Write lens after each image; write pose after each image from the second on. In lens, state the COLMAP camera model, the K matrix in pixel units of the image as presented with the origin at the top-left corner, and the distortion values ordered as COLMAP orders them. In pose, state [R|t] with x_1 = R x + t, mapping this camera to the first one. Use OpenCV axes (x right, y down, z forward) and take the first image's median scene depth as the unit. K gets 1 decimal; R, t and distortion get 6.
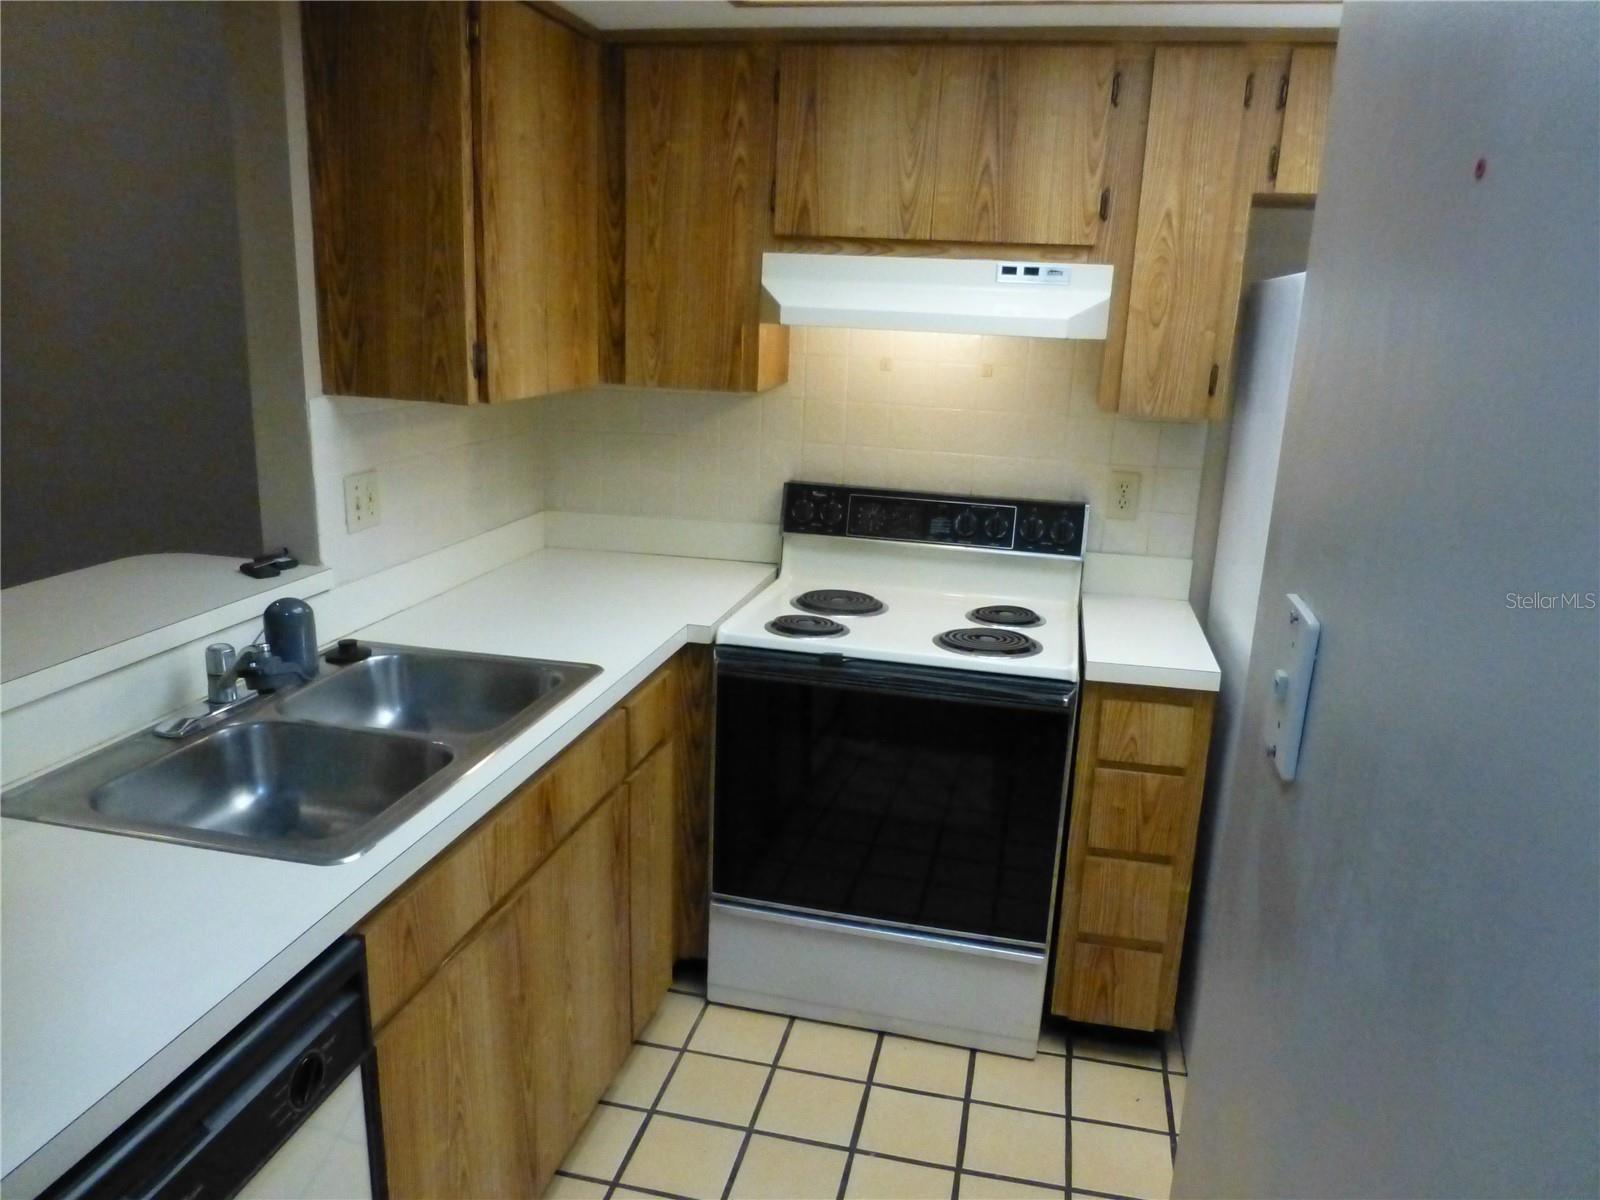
lens RADIAL K [[1147.1, 0, 798.0], [0, 1147.1, 601.1], [0, 0, 1]] dist [-0.026607, -0.004560]
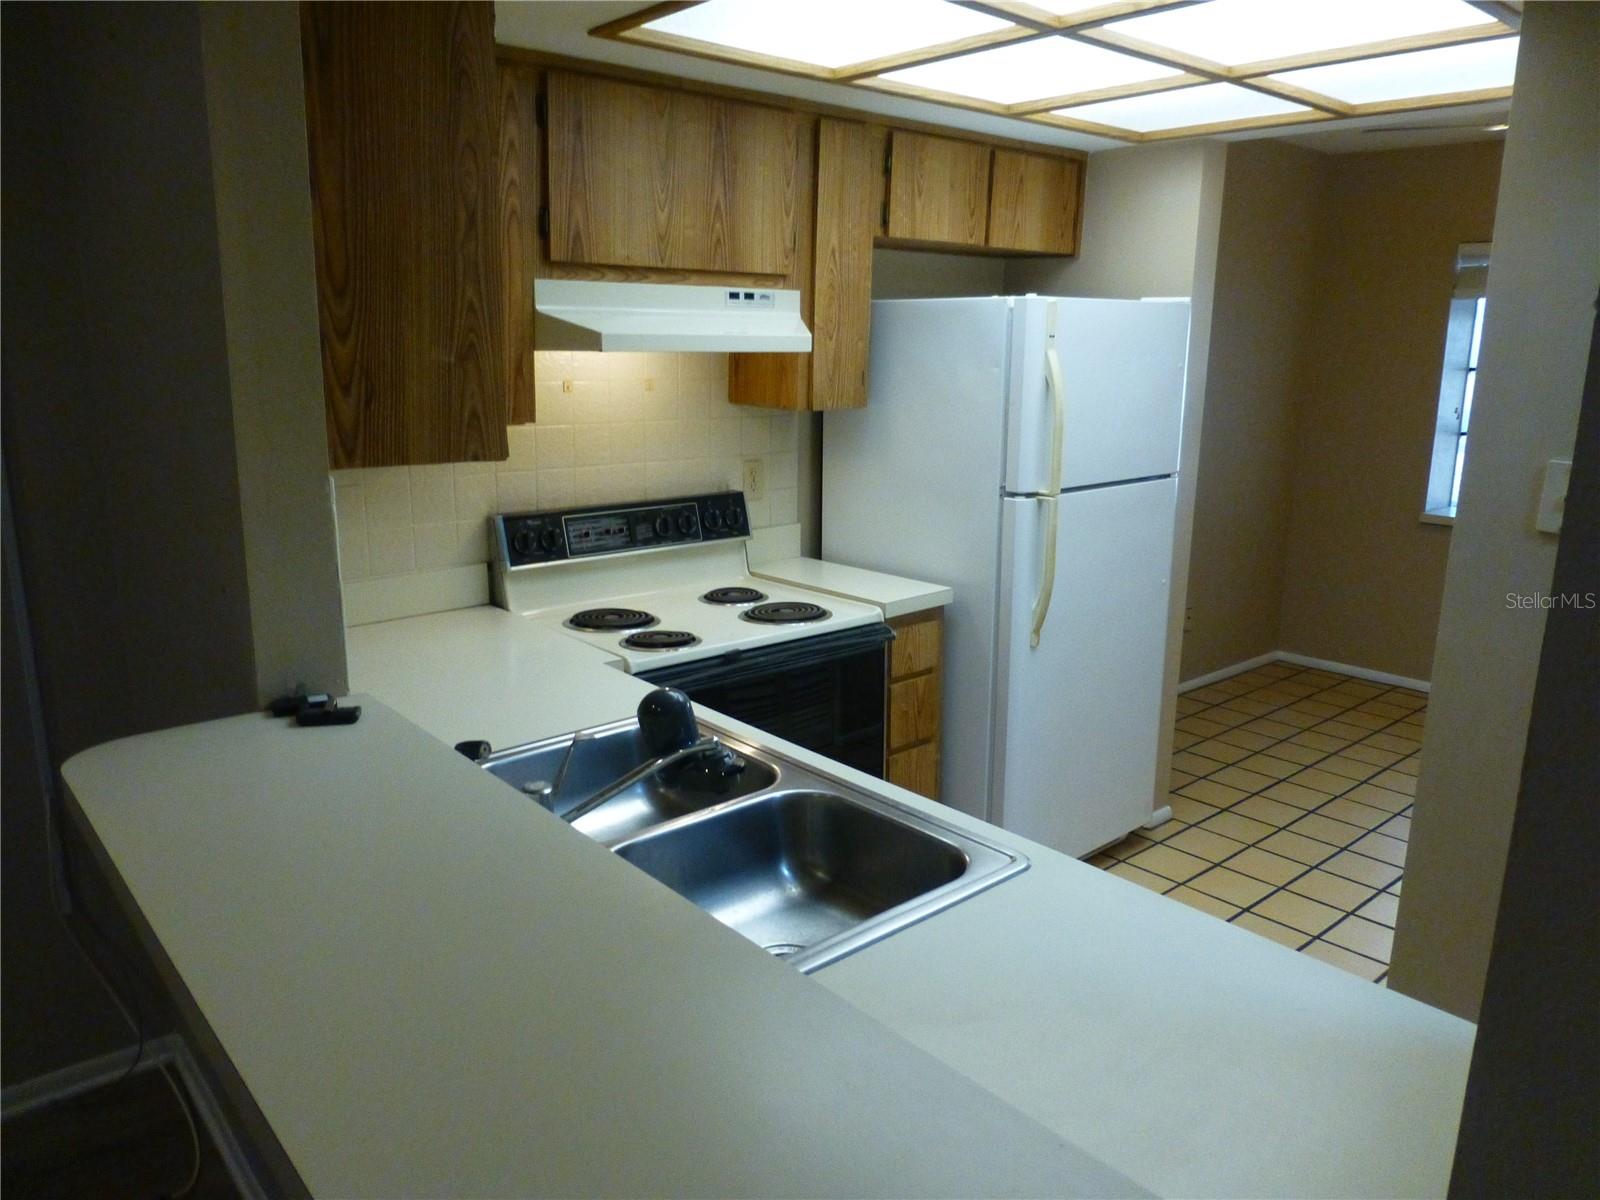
lens RADIAL K [[1147.1, 0, 792.3], [0, 1147.1, 600.9], [0, 0, 1]] dist [-0.026607, -0.004560]
pose [[0.596796, -0.214868, 0.773089, -0.742828], [0.216130, 0.970916, 0.103006, -0.097176], [-0.772737, 0.105614, 0.625878, 0.266753]]
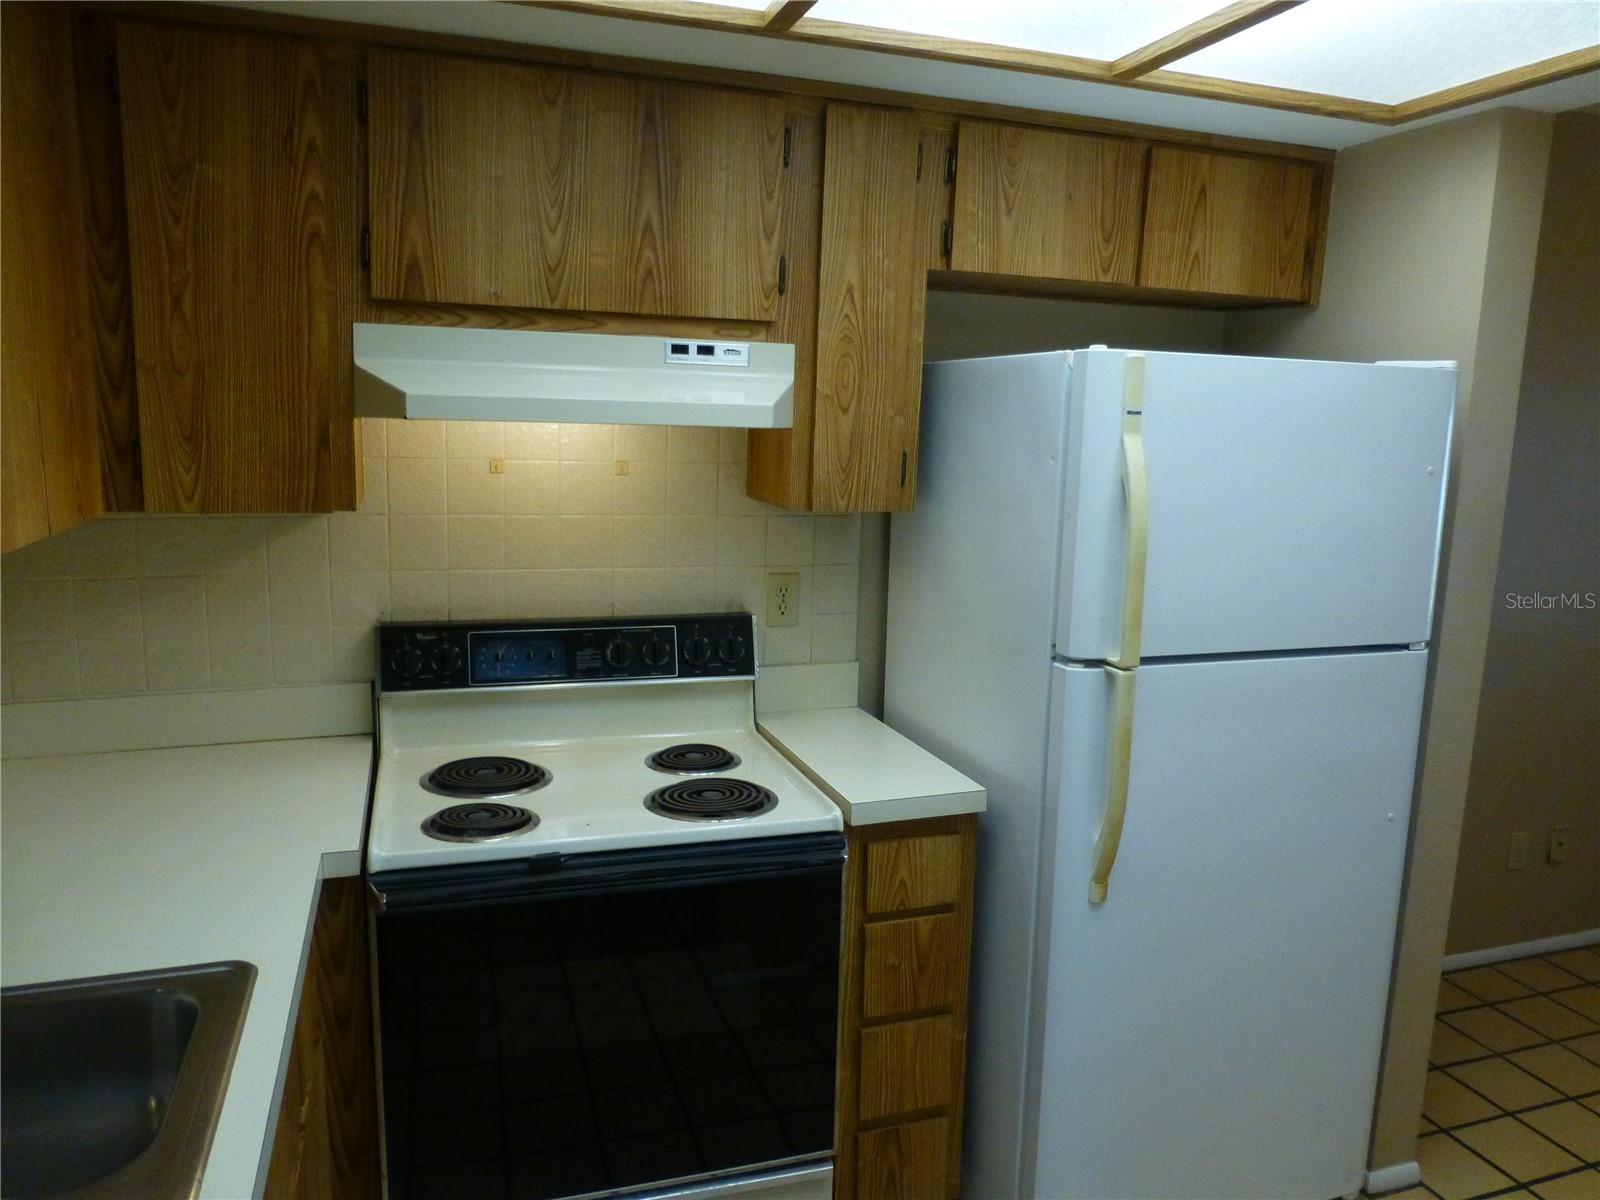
lens RADIAL K [[1147.1, 0, 795.7], [0, 1147.1, 602.0], [0, 0, 1]] dist [-0.026607, -0.004560]
pose [[0.855651, -0.098406, 0.508112, -0.185916], [0.135046, 0.990198, -0.035644, -0.066472], [-0.499624, 0.099117, 0.860553, 0.260300]]
